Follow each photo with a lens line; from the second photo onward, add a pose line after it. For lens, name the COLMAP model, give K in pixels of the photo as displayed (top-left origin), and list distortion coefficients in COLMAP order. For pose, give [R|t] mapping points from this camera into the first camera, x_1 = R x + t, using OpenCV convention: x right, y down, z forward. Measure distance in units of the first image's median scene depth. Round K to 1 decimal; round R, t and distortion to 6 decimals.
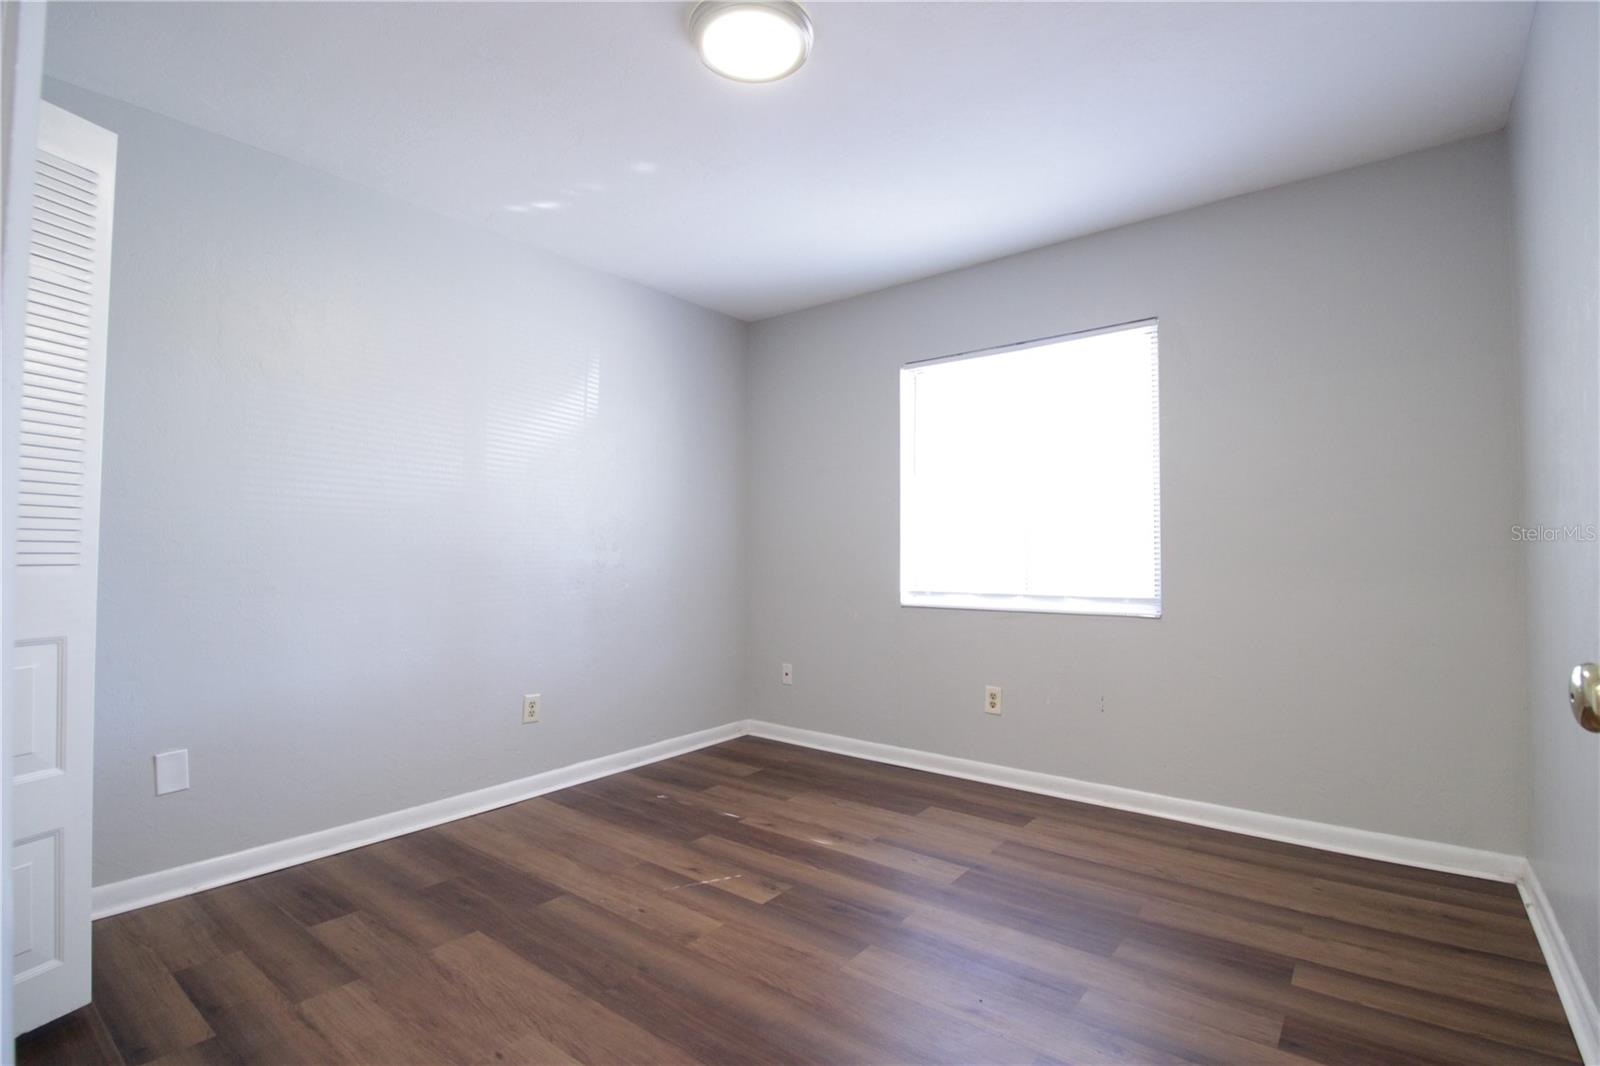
lens RADIAL K [[742.0, 0, 806.8], [0, 742.0, 533.7], [0, 0, 1]] dist [0.005780, -0.015899]
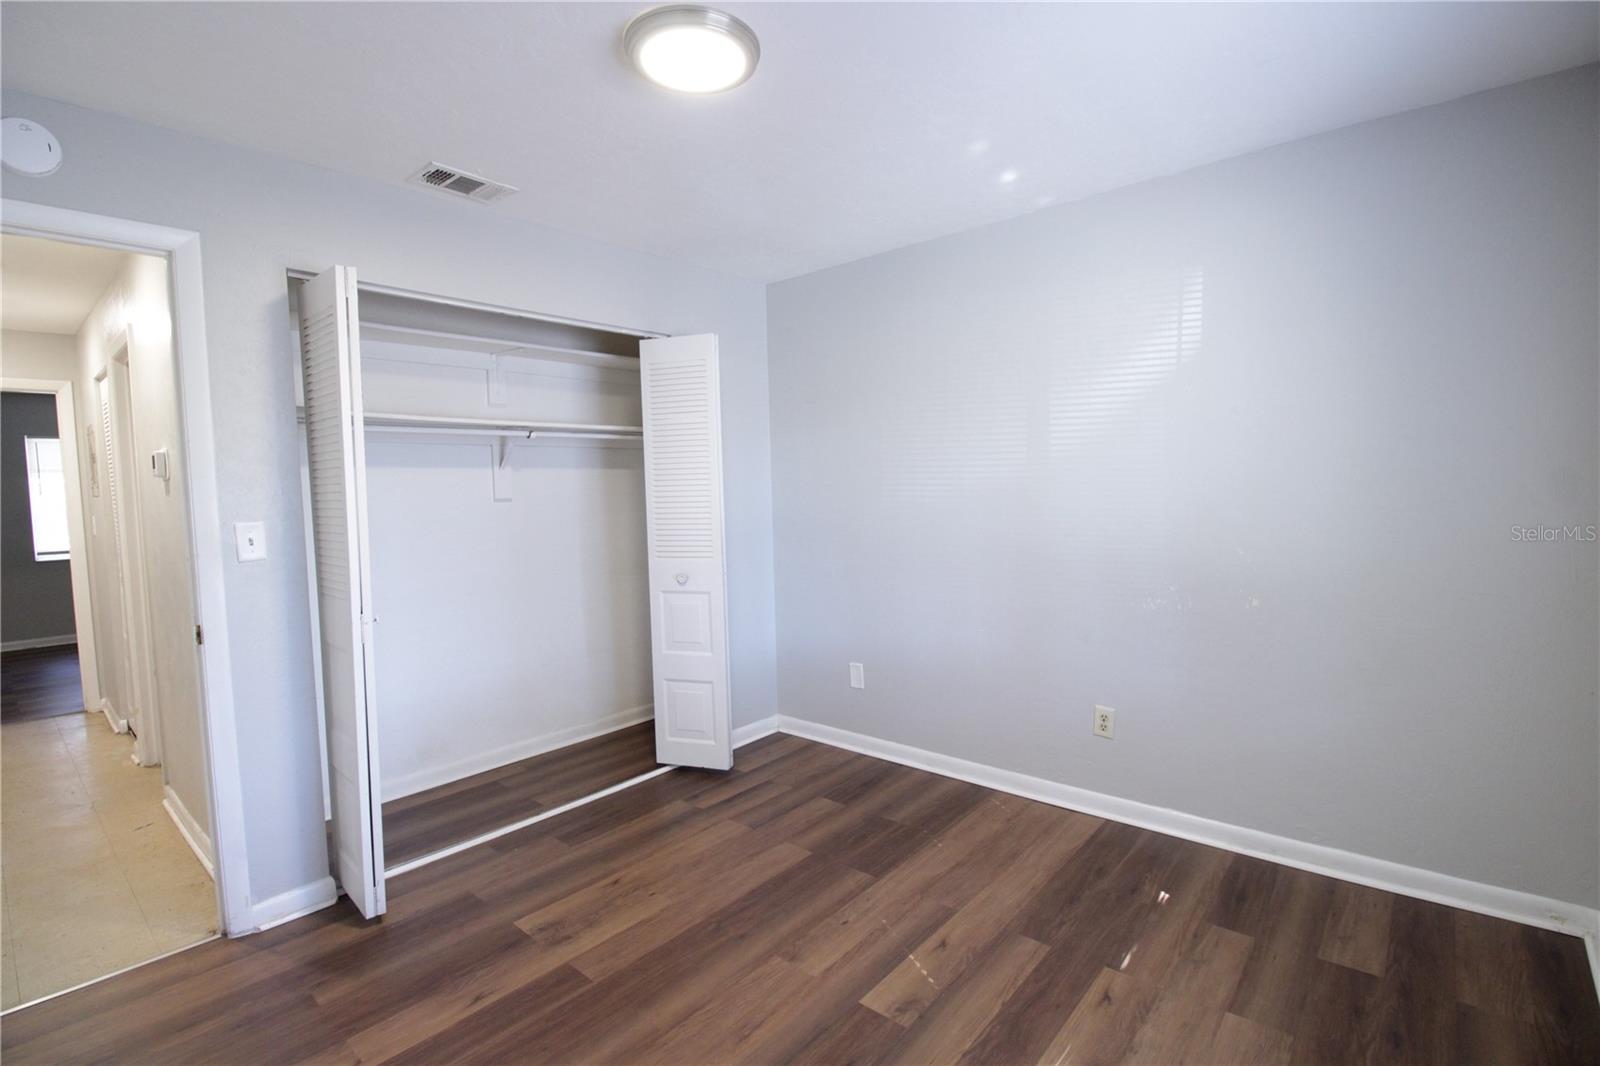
lens RADIAL K [[742.0, 0, 806.8], [0, 742.0, 533.7], [0, 0, 1]] dist [0.005780, -0.015899]
pose [[-0.048035, 0.073483, -0.996139, 0.701346], [0.058313, 0.995796, 0.070646, -0.102445], [0.997142, -0.054694, -0.052118, 0.926208]]
